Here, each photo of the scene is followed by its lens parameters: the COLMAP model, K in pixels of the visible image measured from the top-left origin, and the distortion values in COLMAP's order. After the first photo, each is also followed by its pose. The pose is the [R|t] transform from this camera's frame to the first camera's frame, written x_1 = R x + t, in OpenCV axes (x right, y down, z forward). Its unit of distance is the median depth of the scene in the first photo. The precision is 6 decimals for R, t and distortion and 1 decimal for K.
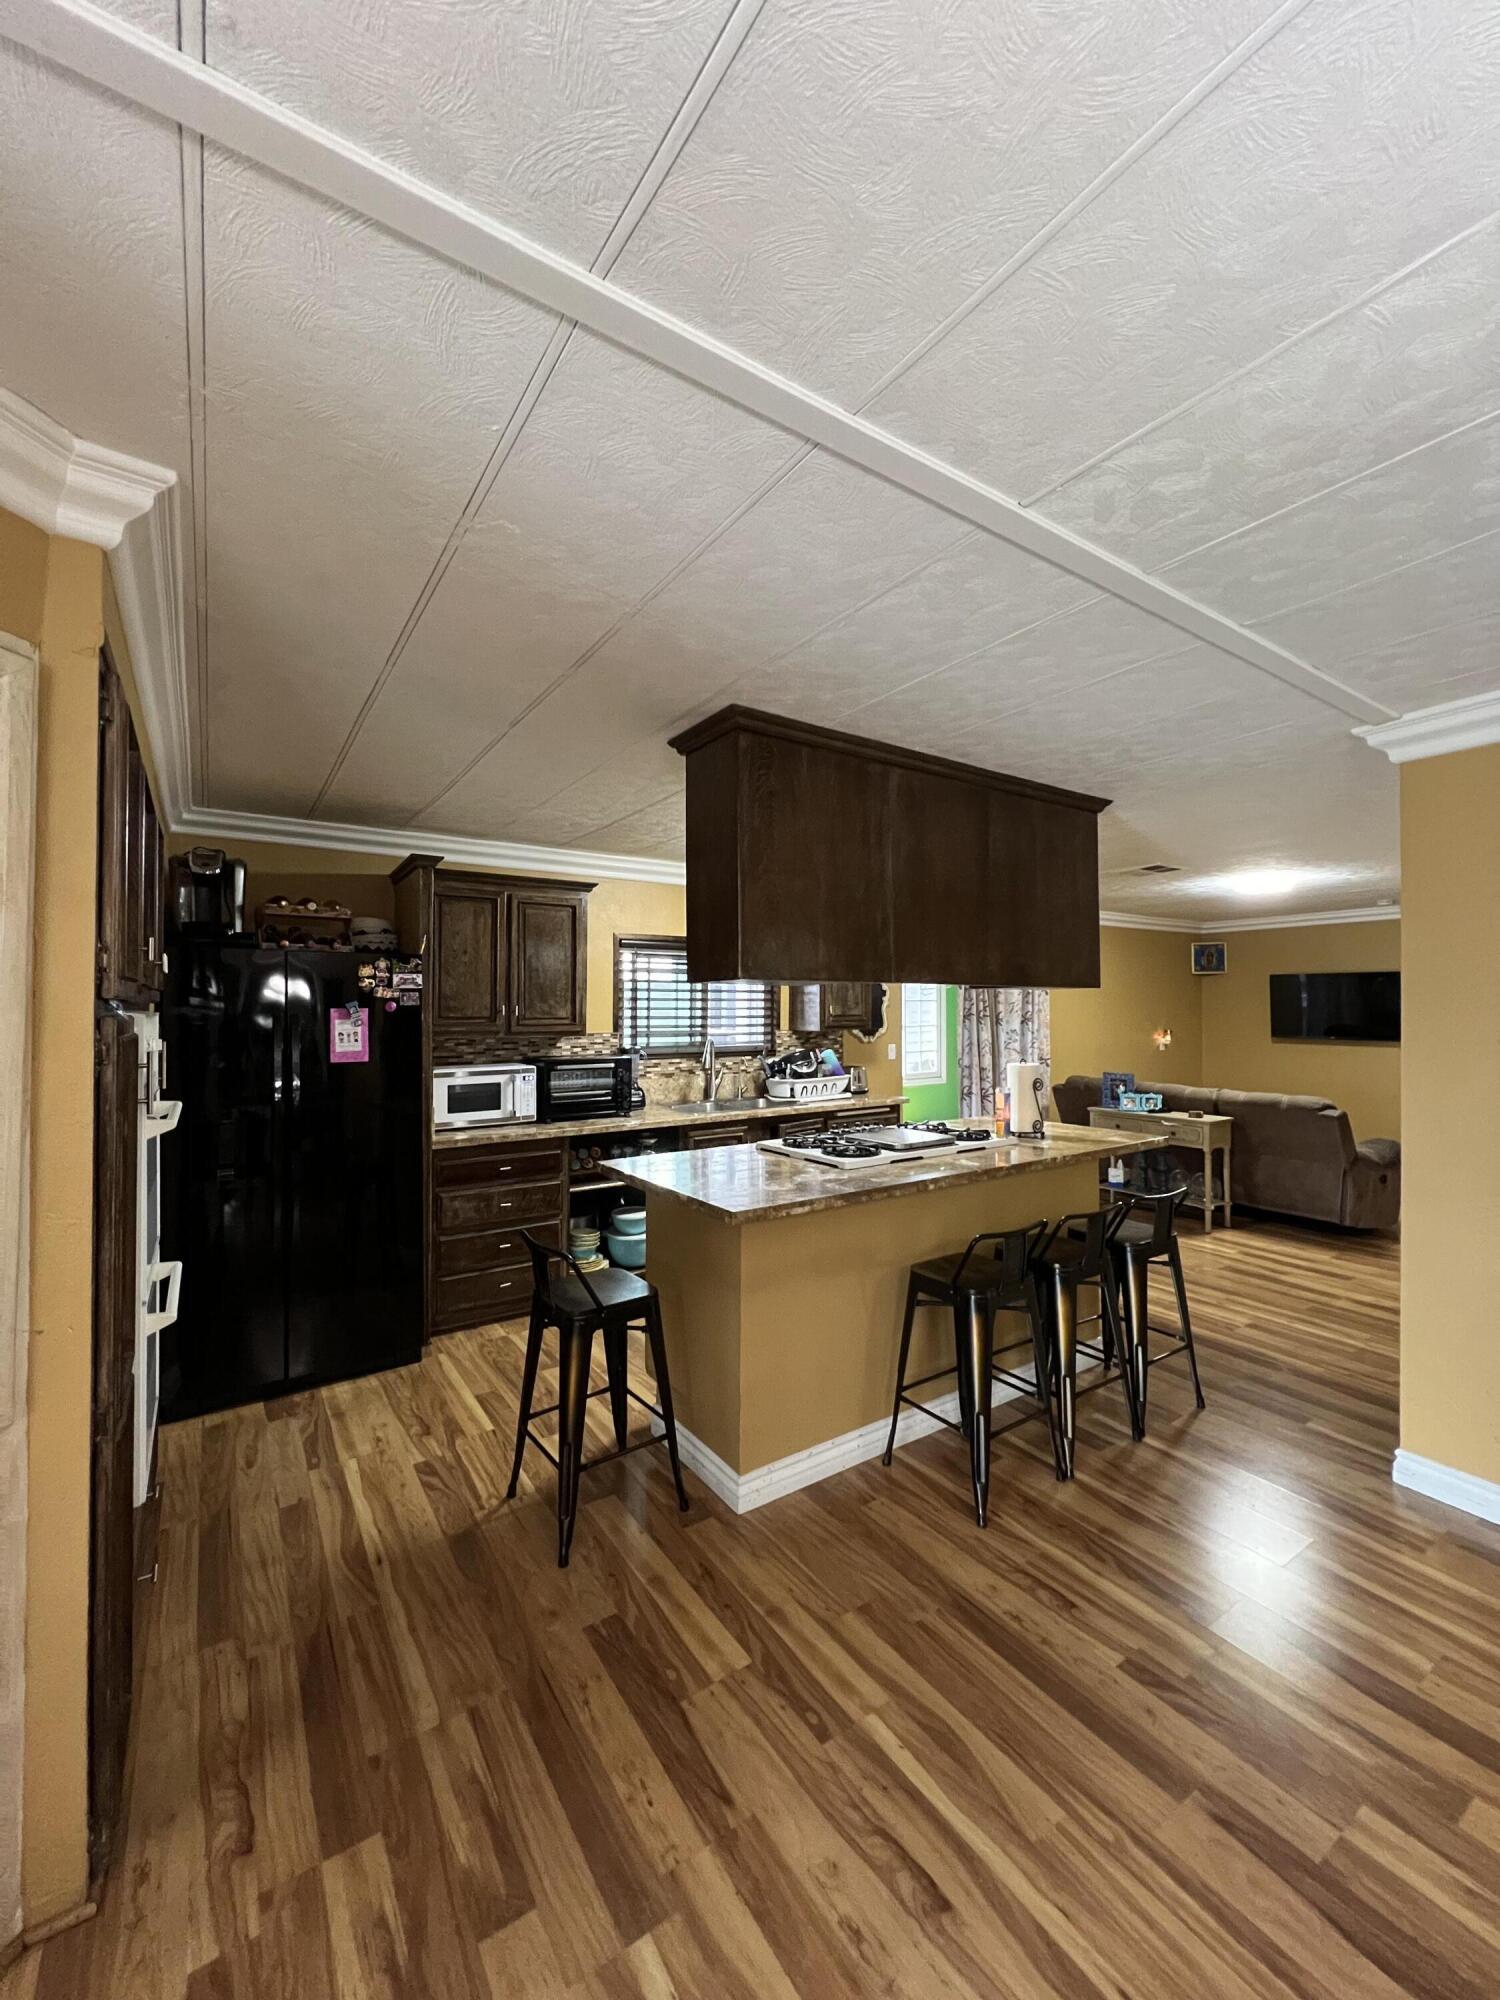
lens RADIAL K [[800.2, 0, 755.8], [0, 800.2, 996.7], [0, 0, 1]] dist [-0.002434, 0.000109]
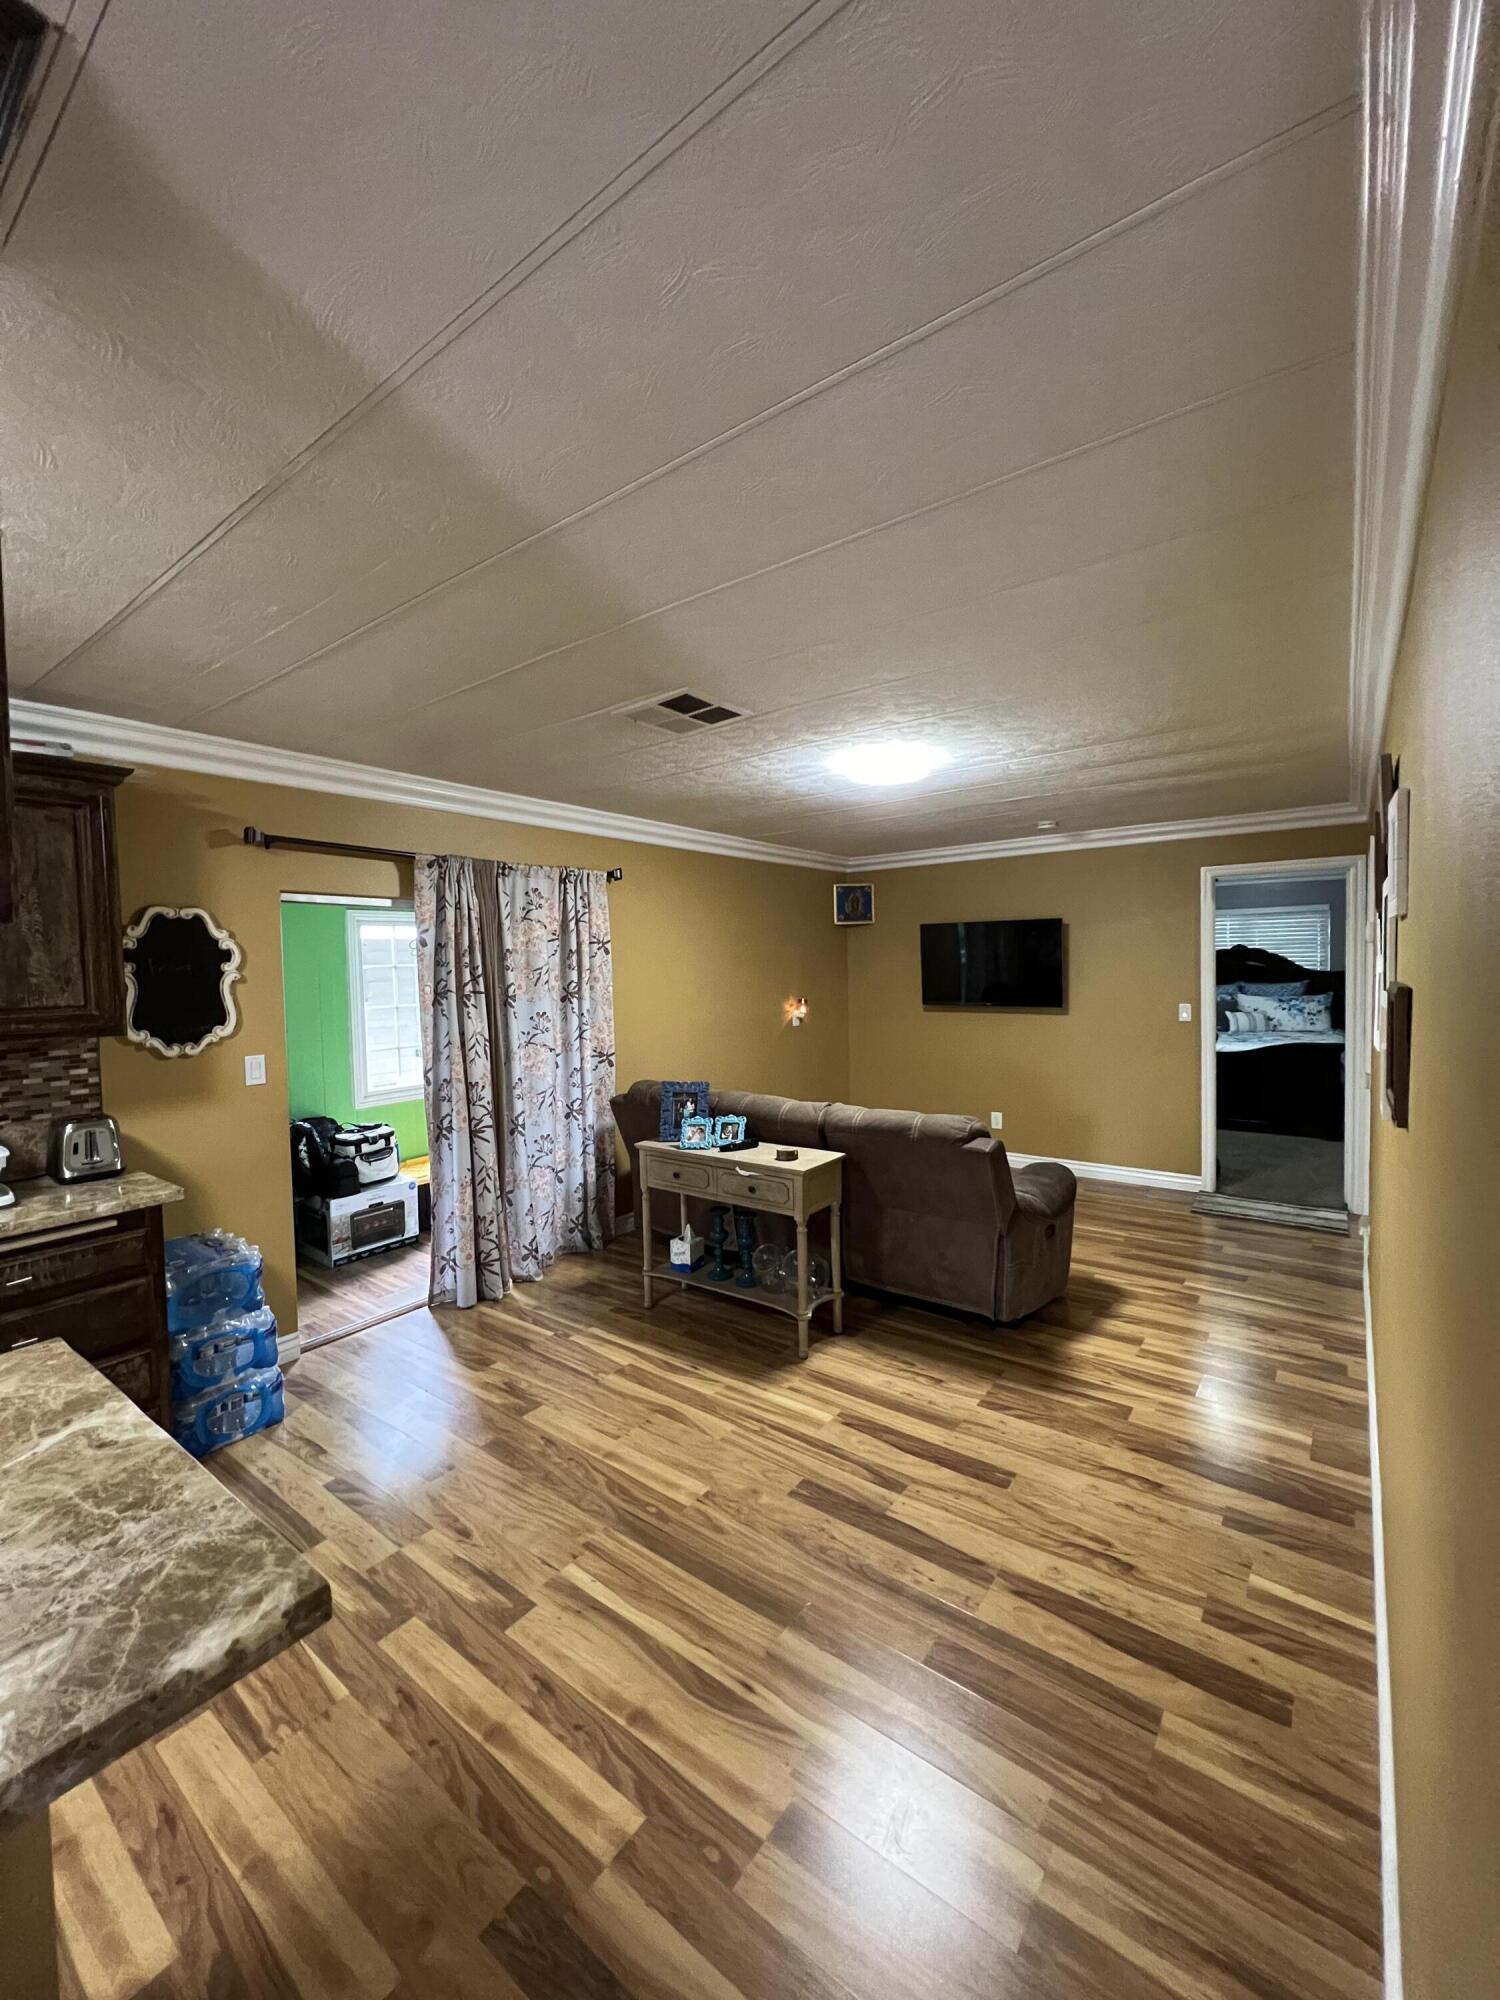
lens RADIAL K [[803.1, 0, 745.5], [0, 803.1, 996.6], [0, 0, 1]] dist [0.005816, -0.000208]
pose [[0.949192, -0.030855, 0.313182, 0.314644], [0.015408, 0.998545, 0.051679, -0.000275], [-0.314321, -0.044228, 0.948286, 0.419139]]
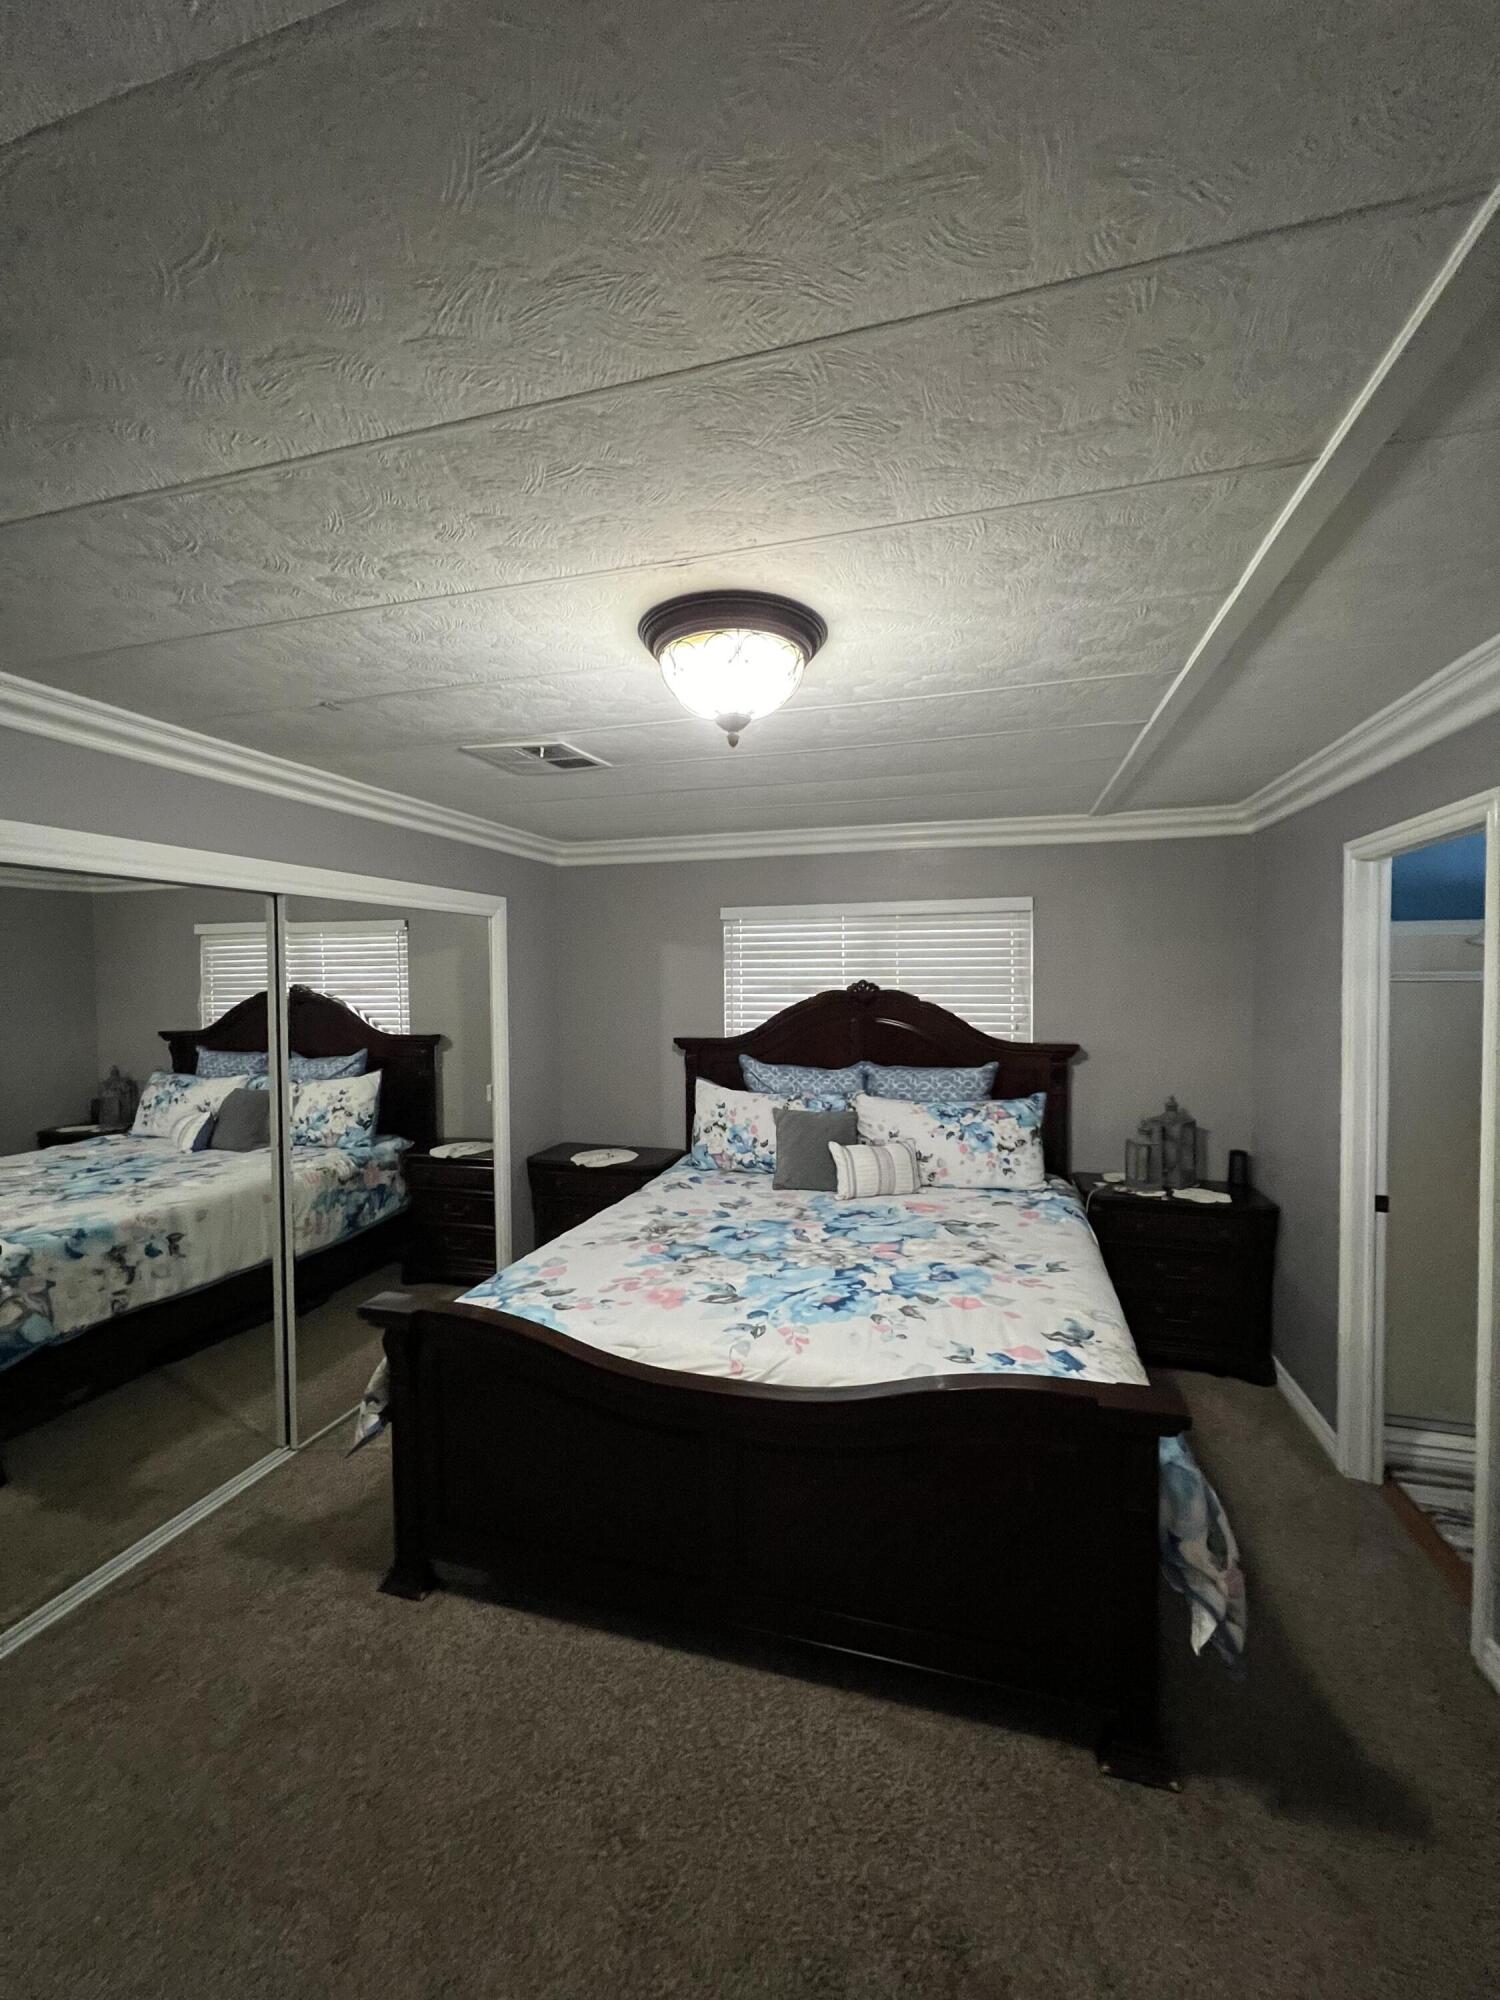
lens RADIAL K [[800.2, 0, 754.1], [0, 800.2, 998.1], [0, 0, 1]] dist [-0.002434, 0.000109]
pose [[0.776418, -0.013302, 0.630077, 0.773710], [-0.007307, 0.999520, 0.030106, -0.005109], [-0.630175, -0.027979, 0.775949, 0.782988]]
